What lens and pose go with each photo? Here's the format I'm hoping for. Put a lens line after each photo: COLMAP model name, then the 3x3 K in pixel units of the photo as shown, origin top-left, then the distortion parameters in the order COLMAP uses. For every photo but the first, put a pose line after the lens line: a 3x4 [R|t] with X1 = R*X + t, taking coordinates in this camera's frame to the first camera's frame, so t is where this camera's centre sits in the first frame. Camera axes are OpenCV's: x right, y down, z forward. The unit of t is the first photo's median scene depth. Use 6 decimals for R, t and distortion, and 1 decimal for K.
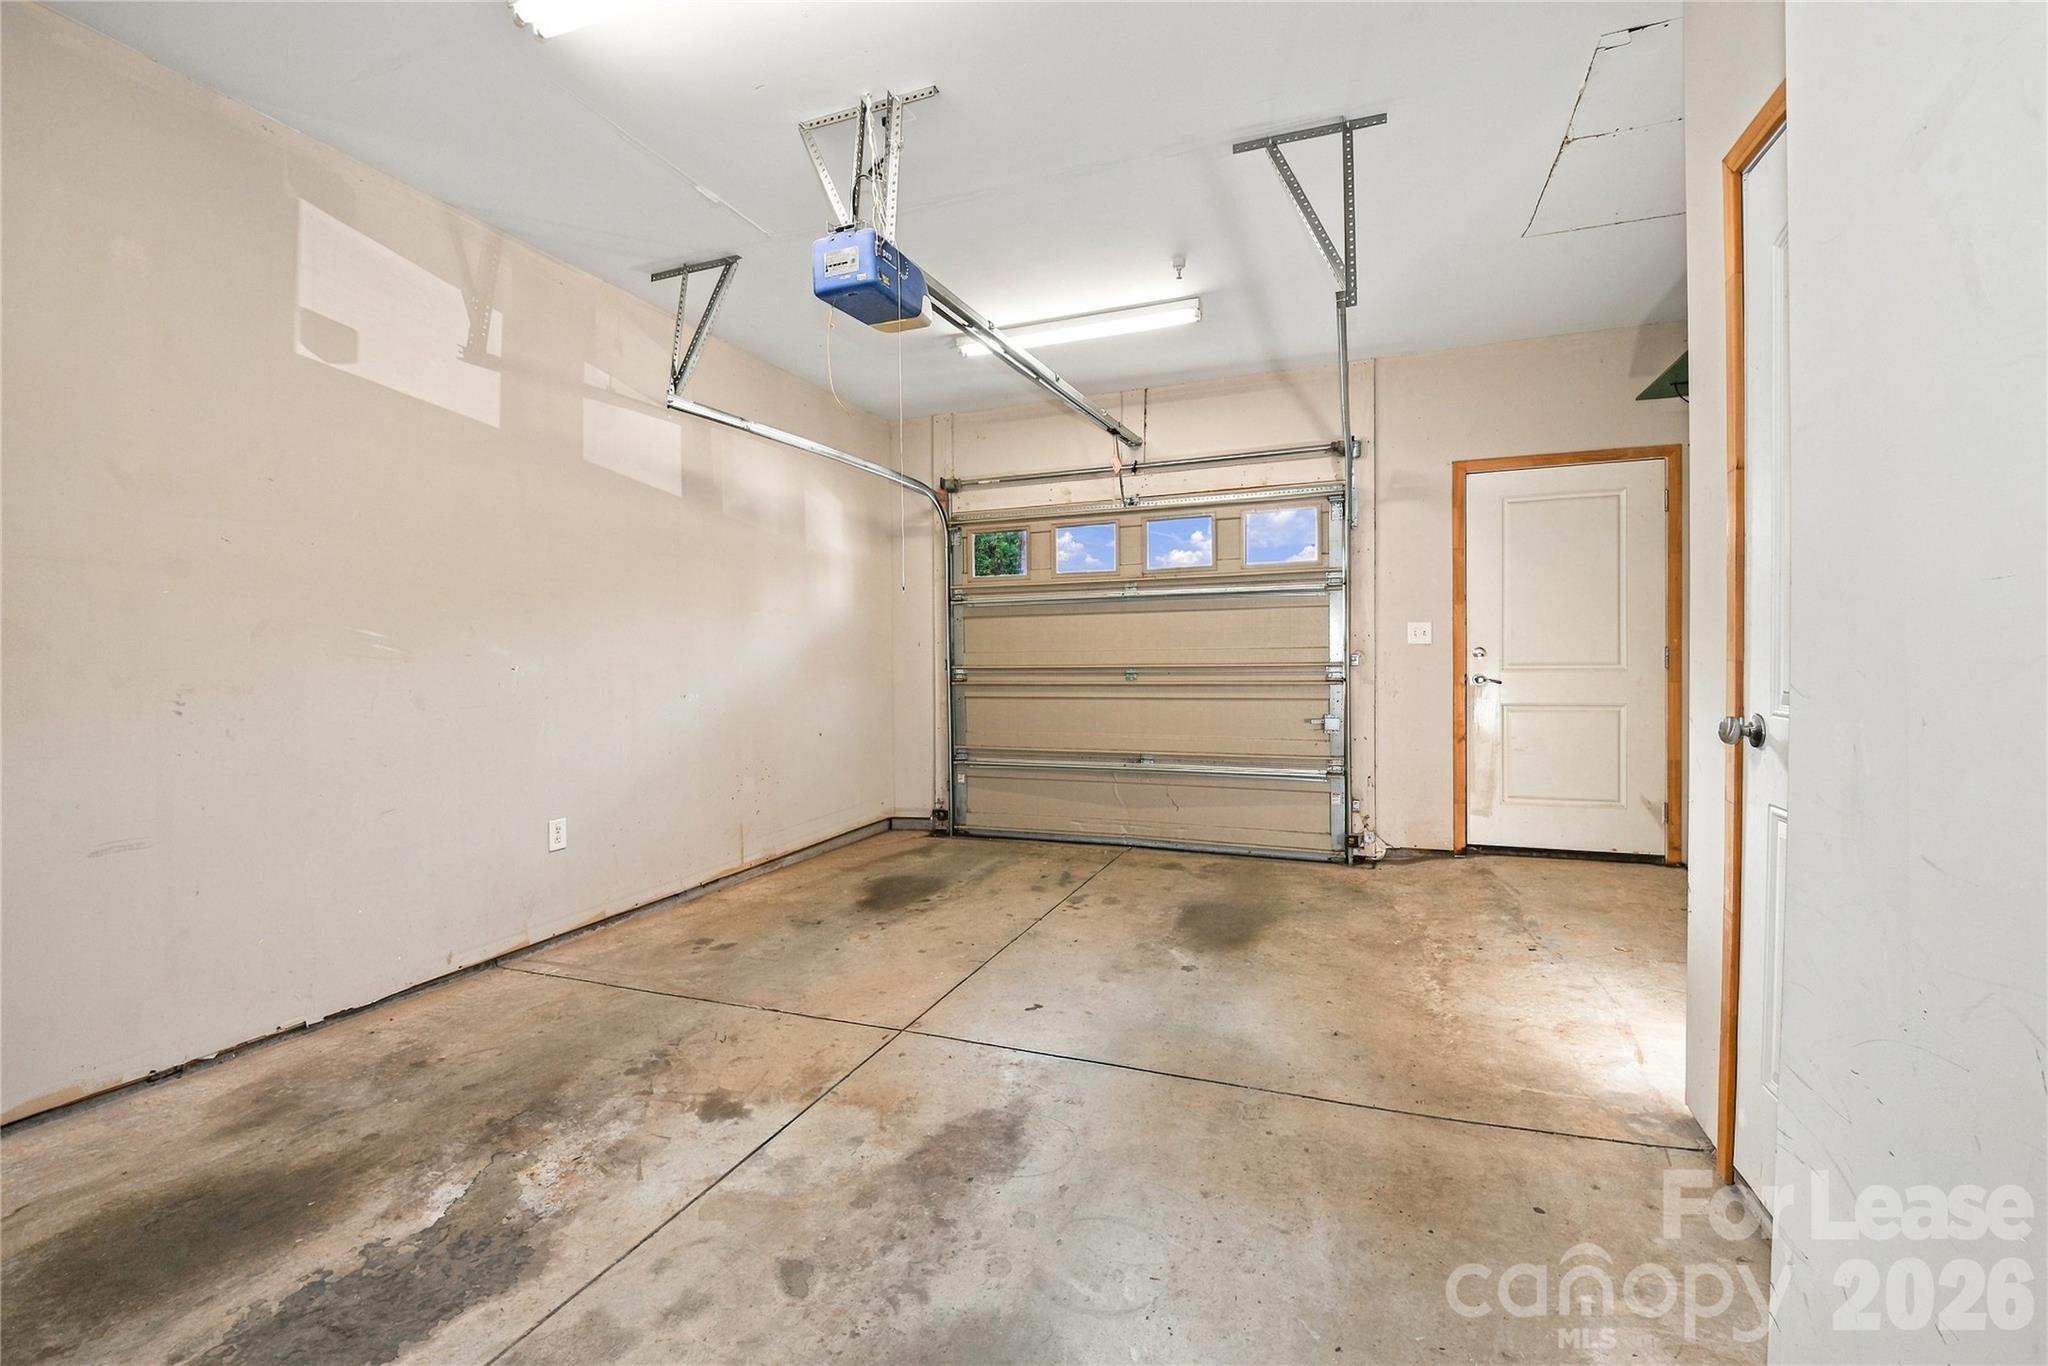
lens RADIAL K [[854.5, 0, 1020.9], [0, 854.5, 679.2], [0, 0, 1]] dist [0.000174, -0.011048]
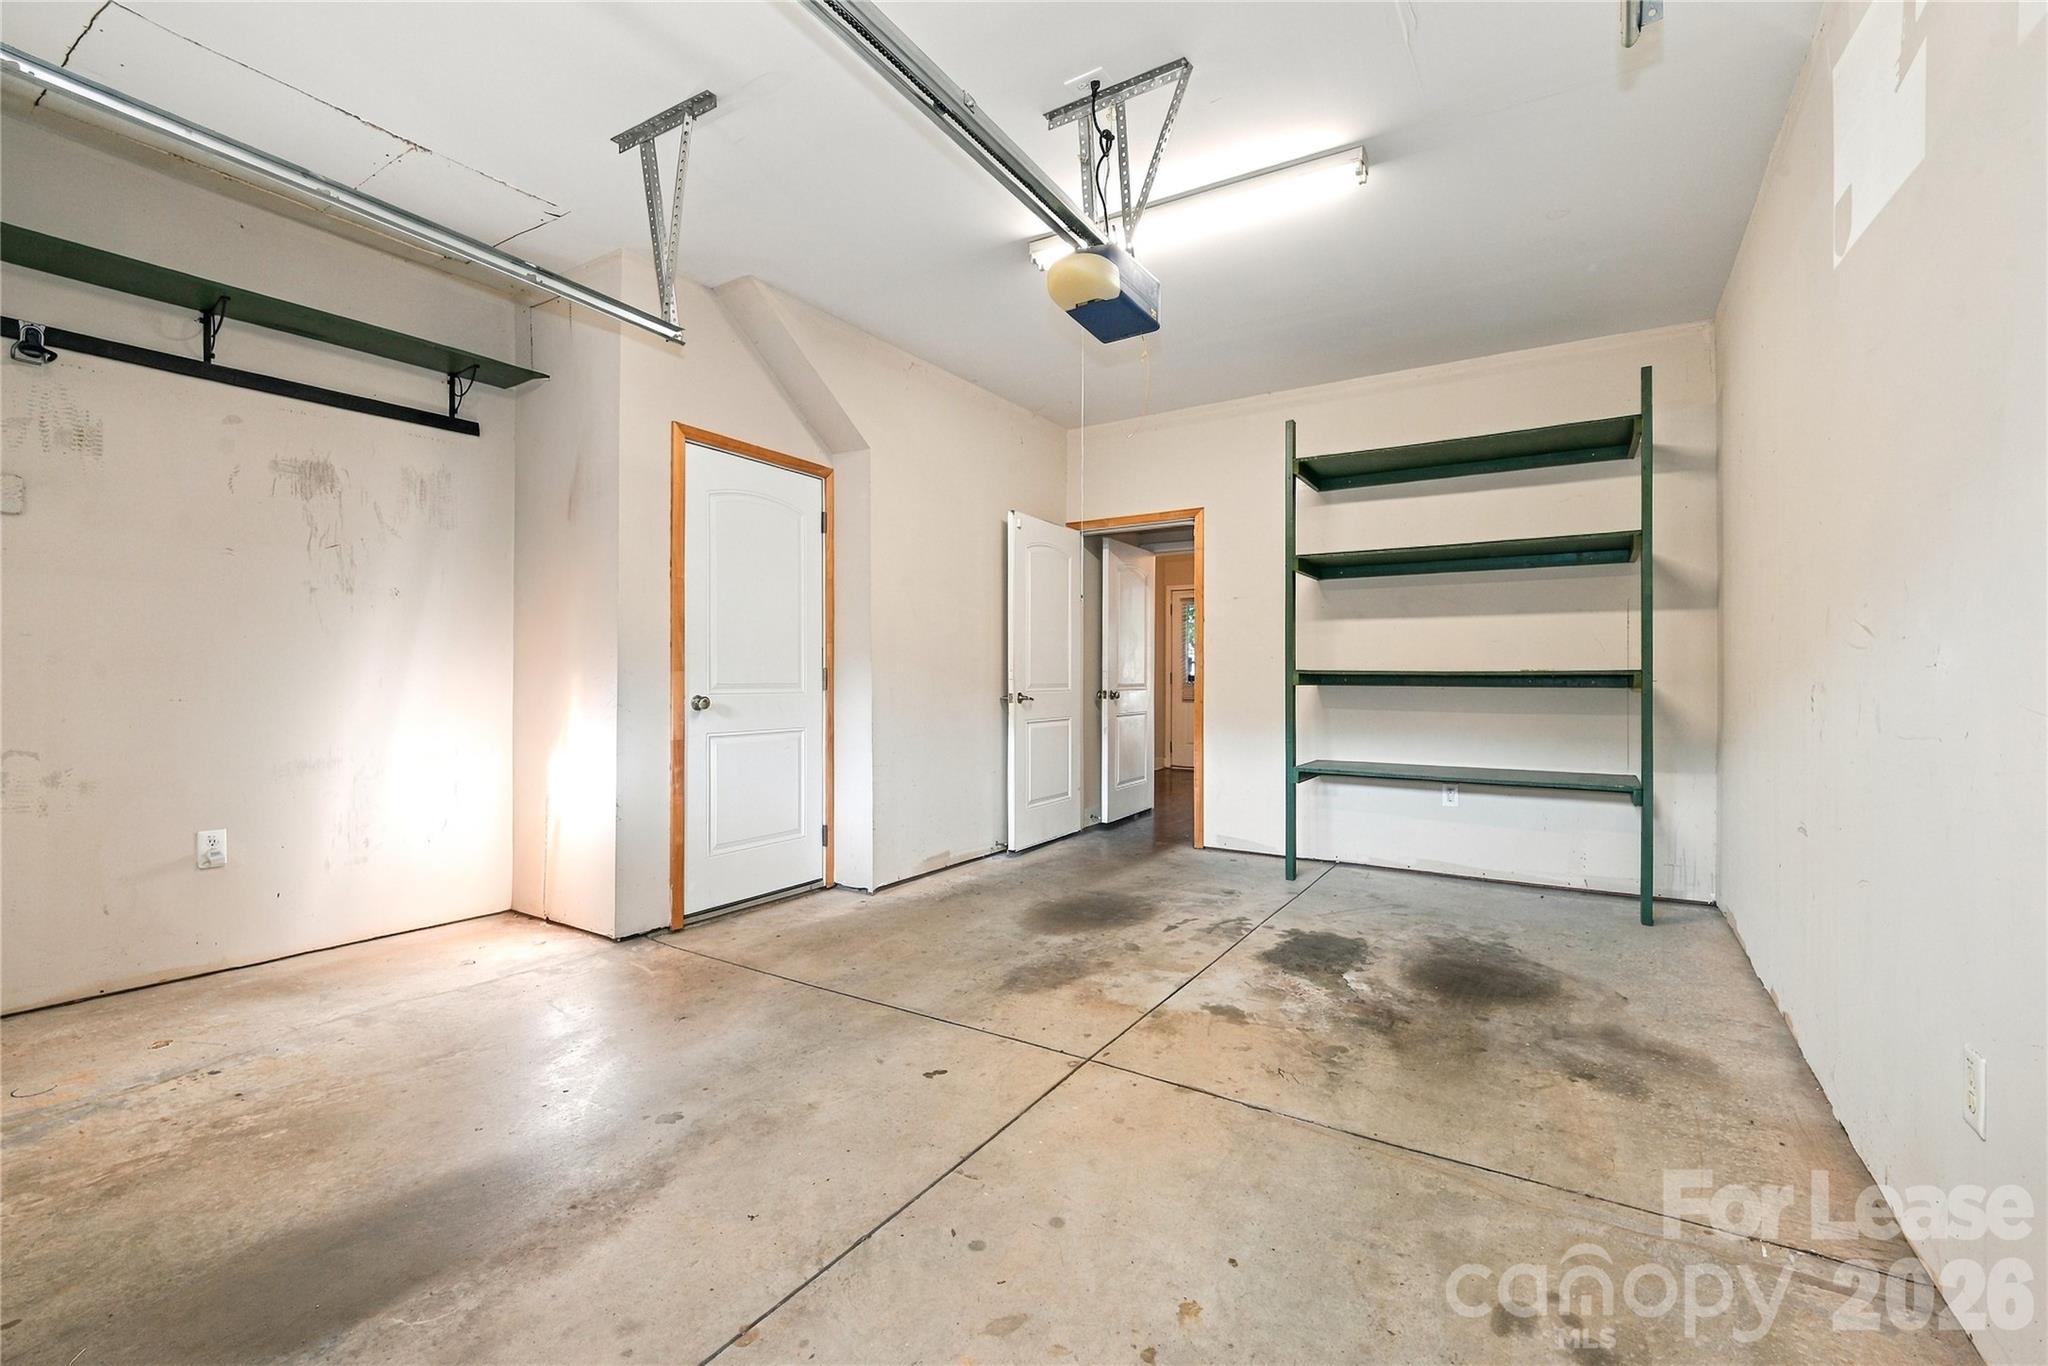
lens RADIAL K [[854.5, 0, 1020.9], [0, 854.5, 679.2], [0, 0, 1]] dist [0.000174, -0.011048]
pose [[-0.980186, 0.006457, 0.197974, -0.307373], [0.011476, 0.999641, 0.024216, -0.033494], [-0.197746, 0.026008, -0.979908, 2.323219]]
